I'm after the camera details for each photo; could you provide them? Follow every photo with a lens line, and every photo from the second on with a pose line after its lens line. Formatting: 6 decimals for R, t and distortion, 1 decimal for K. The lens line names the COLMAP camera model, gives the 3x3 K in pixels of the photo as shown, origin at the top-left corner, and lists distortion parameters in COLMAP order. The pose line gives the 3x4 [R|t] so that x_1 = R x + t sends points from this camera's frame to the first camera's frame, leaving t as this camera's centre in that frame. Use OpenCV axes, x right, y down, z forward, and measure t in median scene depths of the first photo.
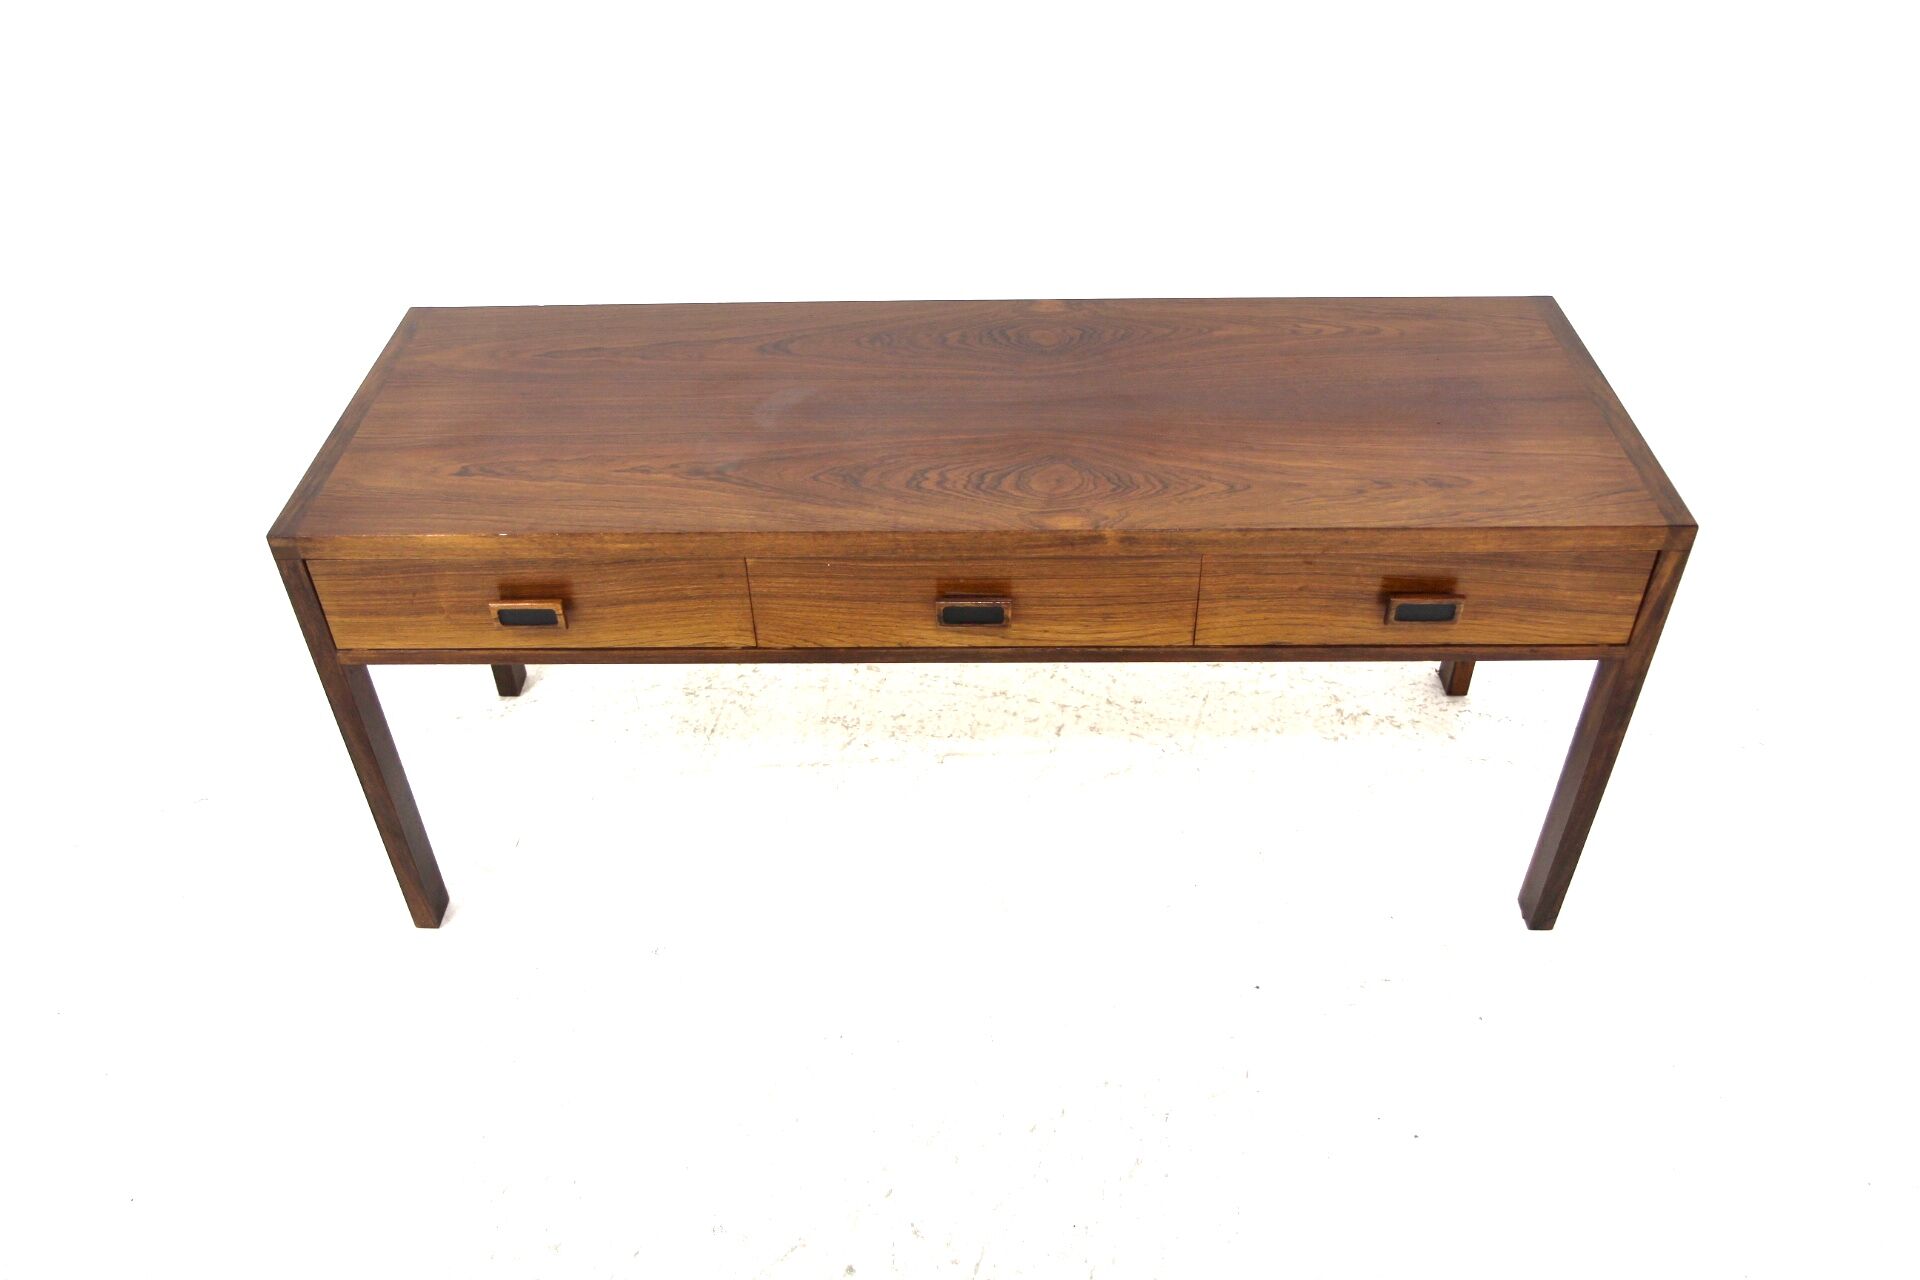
lens RADIAL K [[1503.2, 0, 955.9], [0, 1503.2, 645.1], [0, 0, 1]] dist [-0.088168, 0.048866]
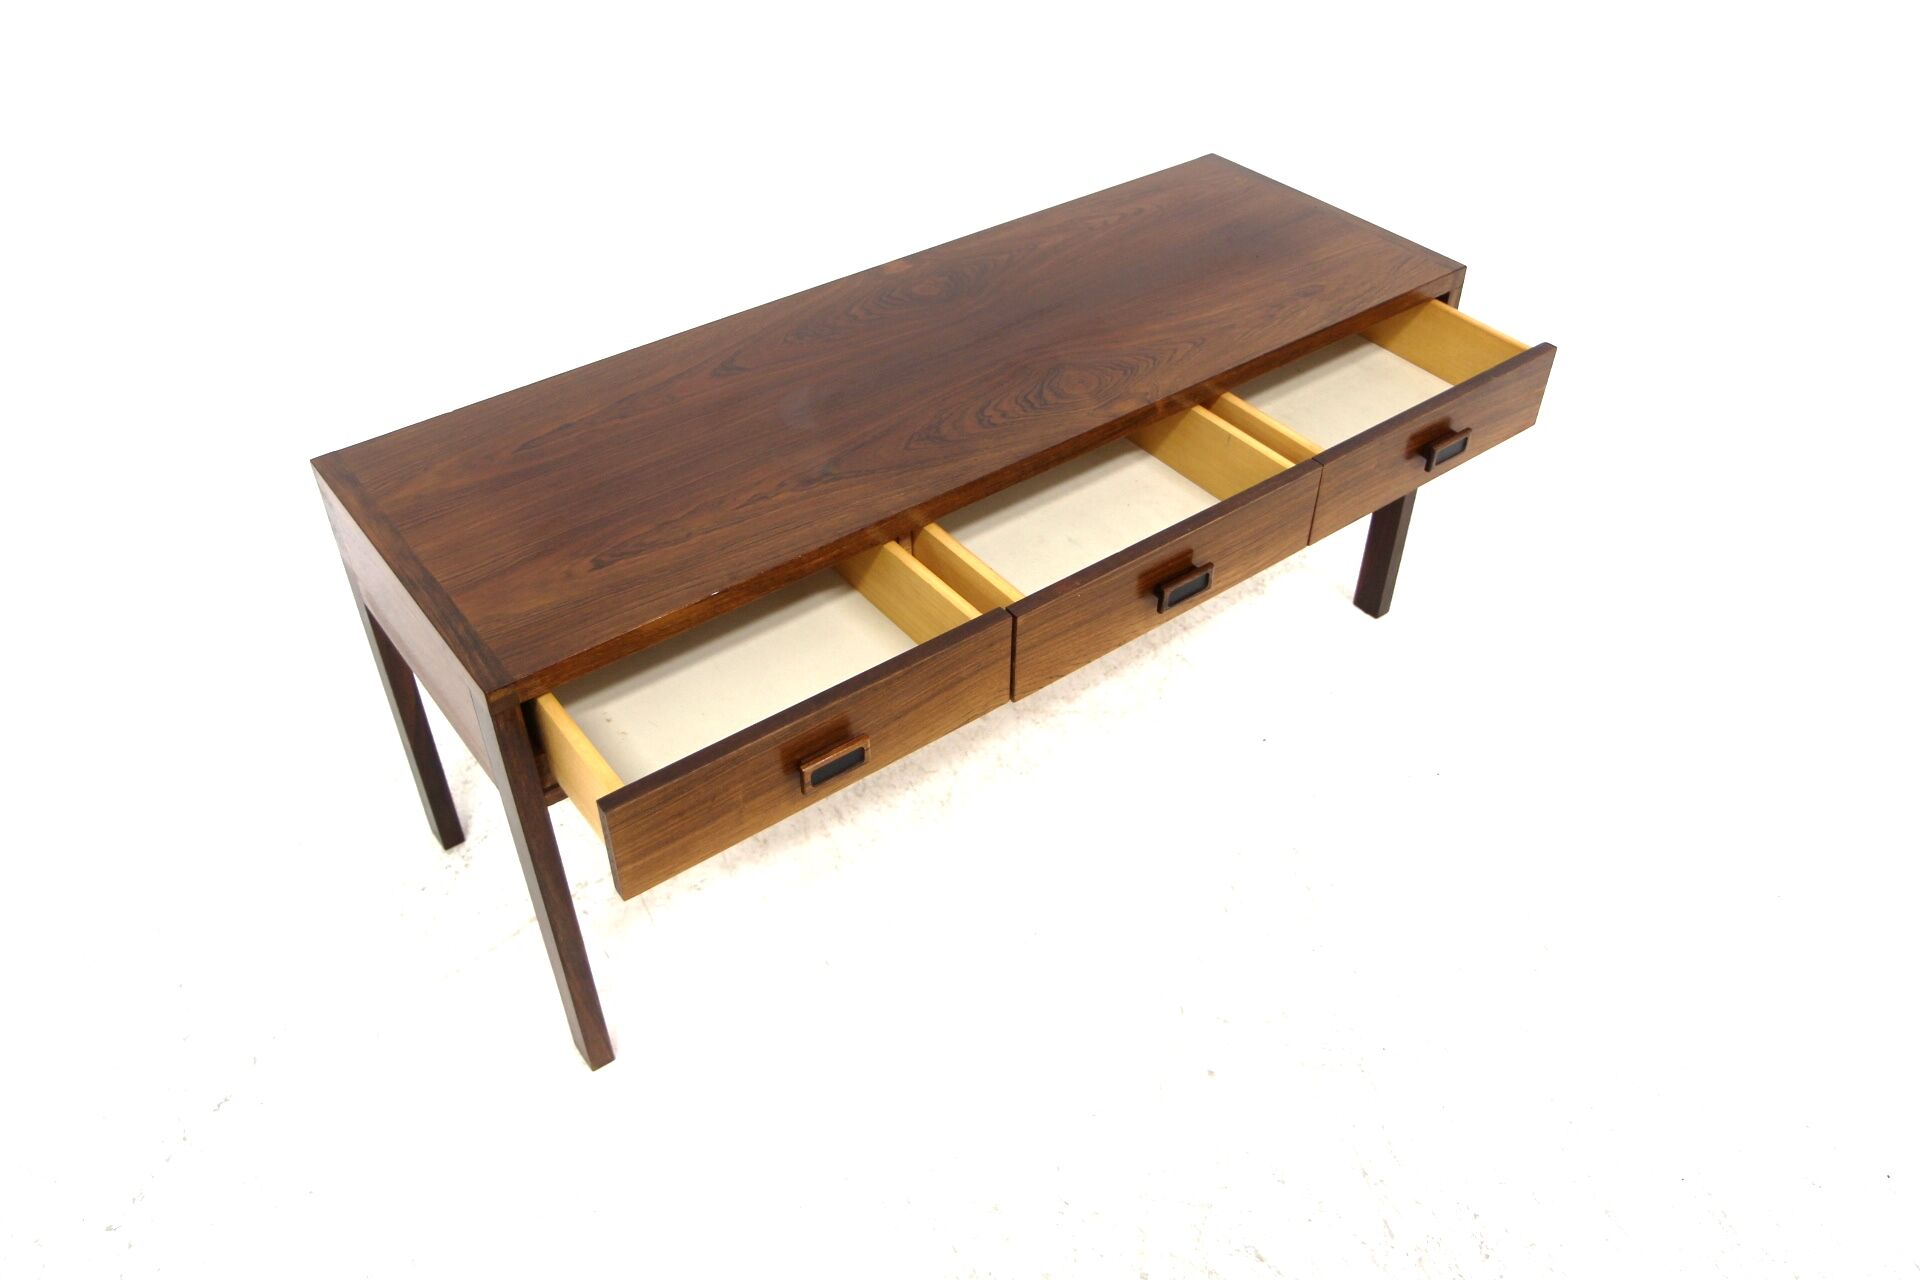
lens RADIAL K [[1503.2, 0, 959.5], [0, 1503.2, 634.8], [0, 0, 1]] dist [-0.088168, 0.048866]
pose [[0.783702, -0.385246, 0.487233, -0.643089], [0.387056, 0.916396, 0.102008, -0.083559], [-0.485797, 0.108642, 0.867294, 0.051255]]
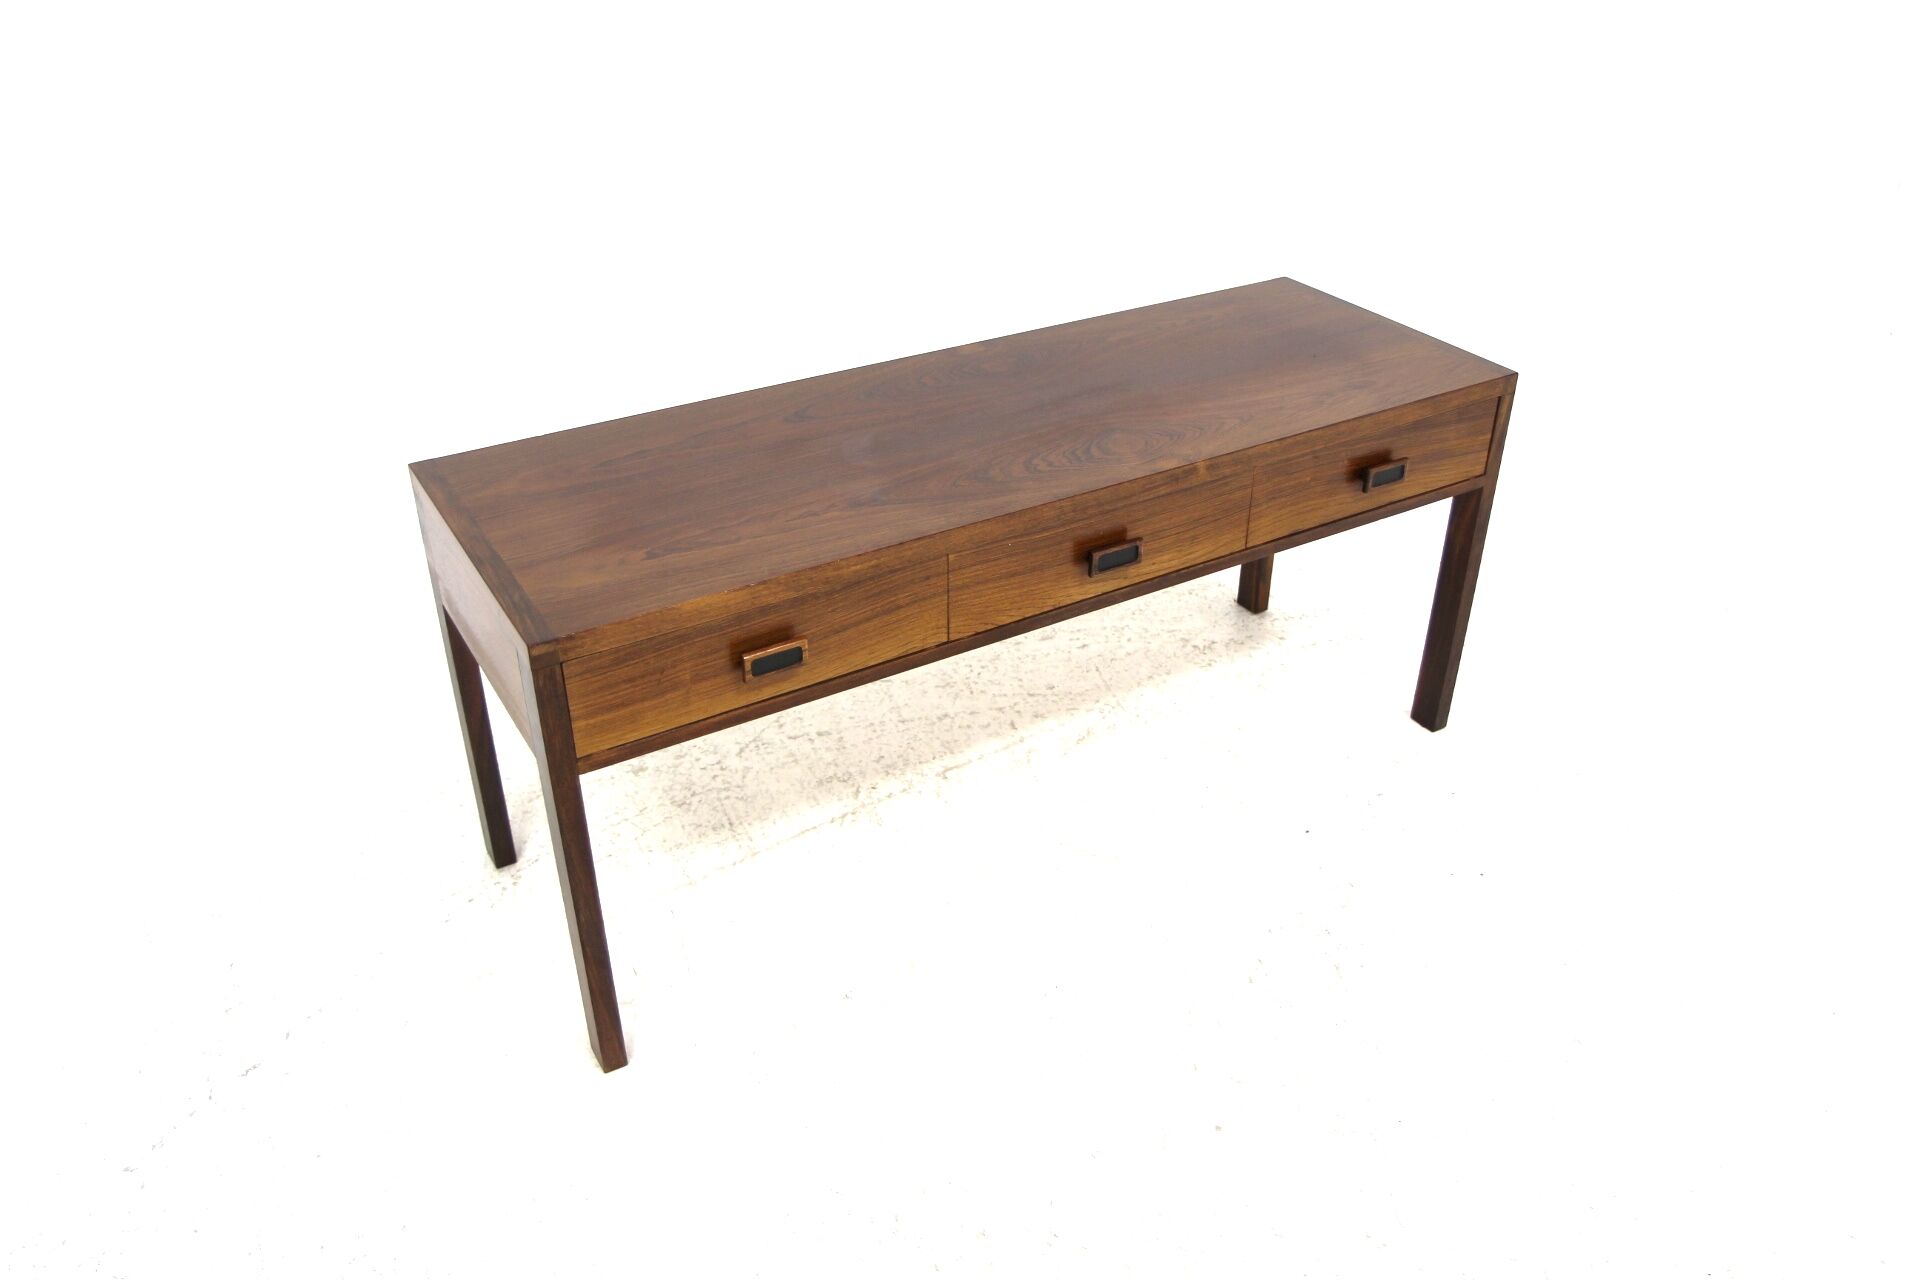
lens RADIAL K [[1503.2, 0, 957.6], [0, 1503.2, 639.0], [0, 0, 1]] dist [-0.088168, 0.048866]
pose [[0.846350, -0.259593, 0.465085, -0.655362], [0.324839, 0.943570, -0.064468, 0.074981], [-0.422104, 0.205640, 0.882916, 0.004347]]
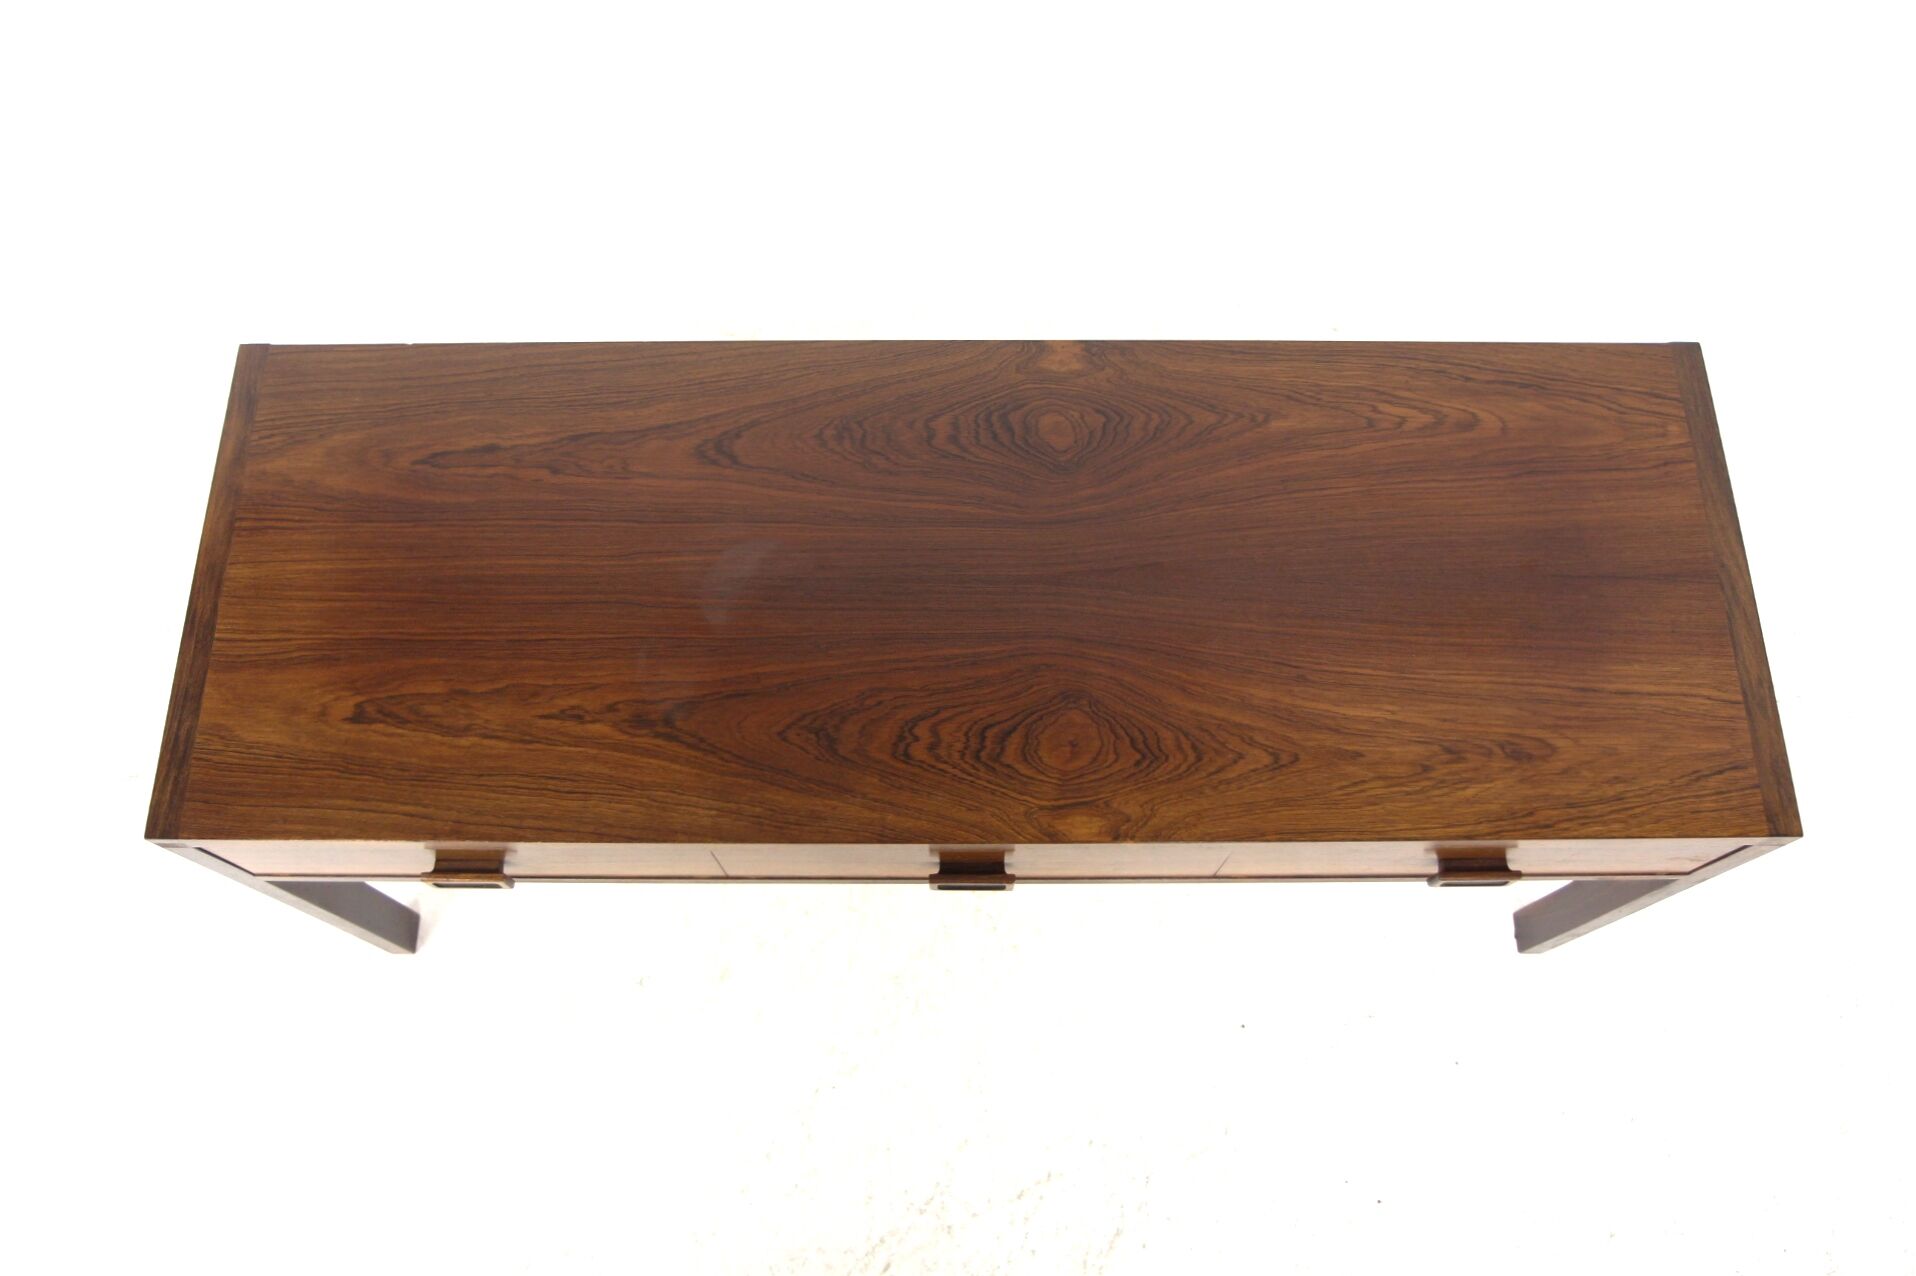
lens RADIAL K [[1500.1, 0, 955.3], [0, 1500.1, 635.8], [0, 0, 1]] dist [-0.088168, 0.048866]
pose [[0.999636, -0.010243, 0.024946, -0.017823], [-0.003305, 0.871549, 0.490298, -0.566755], [-0.026763, -0.490202, 0.871198, 0.293703]]
